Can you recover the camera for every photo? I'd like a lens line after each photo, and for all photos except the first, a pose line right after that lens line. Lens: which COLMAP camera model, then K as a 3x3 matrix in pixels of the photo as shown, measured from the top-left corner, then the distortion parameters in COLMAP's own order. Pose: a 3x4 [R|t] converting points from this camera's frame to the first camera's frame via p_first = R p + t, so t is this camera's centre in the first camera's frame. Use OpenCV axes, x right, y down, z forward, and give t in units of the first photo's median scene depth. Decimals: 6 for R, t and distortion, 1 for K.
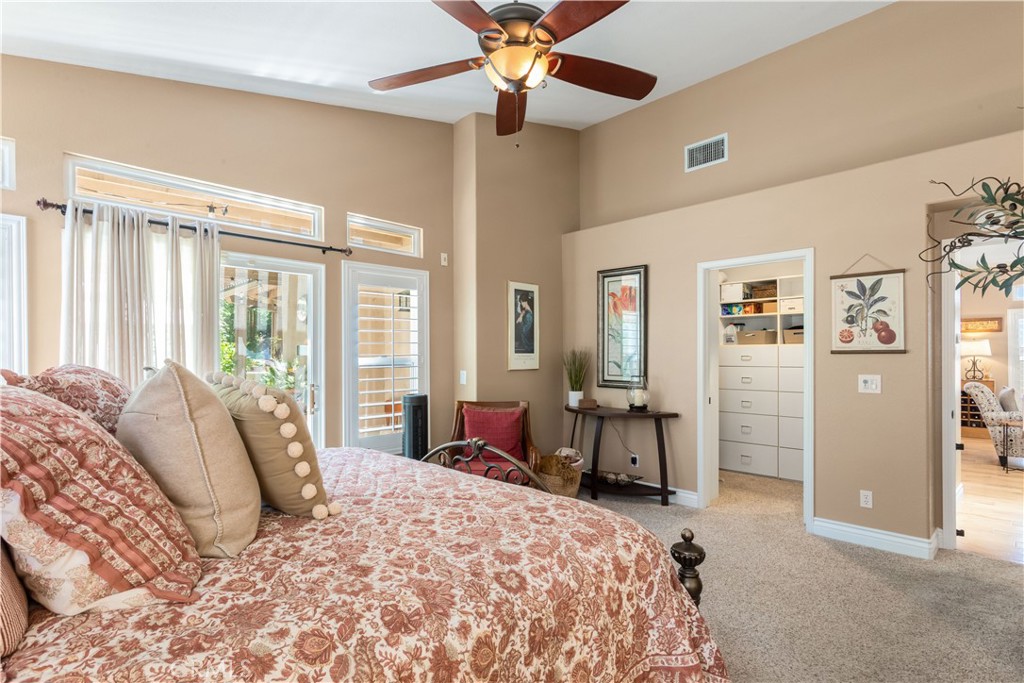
lens RADIAL K [[500.4, 0, 510.7], [0, 500.4, 354.8], [0, 0, 1]] dist [0.000915, 0.000617]
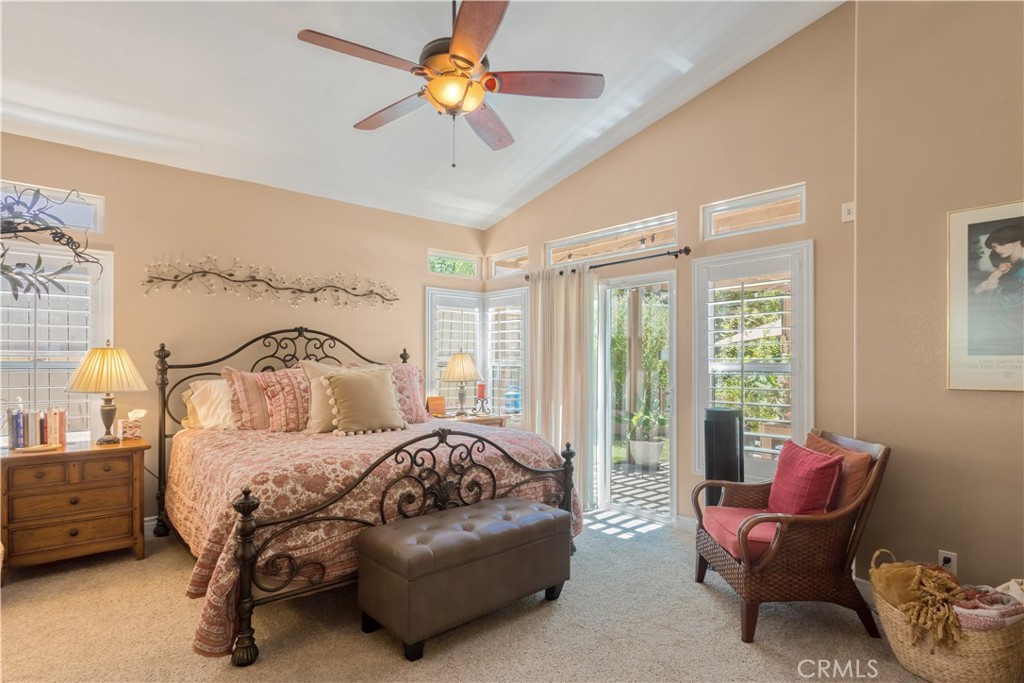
lens RADIAL K [[500.4, 0, 510.7], [0, 500.4, 354.8], [0, 0, 1]] dist [0.000915, 0.000617]
pose [[-0.062313, -0.001916, -0.998055, 0.627838], [0.001482, 0.999997, -0.002012, -0.005019], [0.998056, -0.001605, -0.062310, 0.699596]]
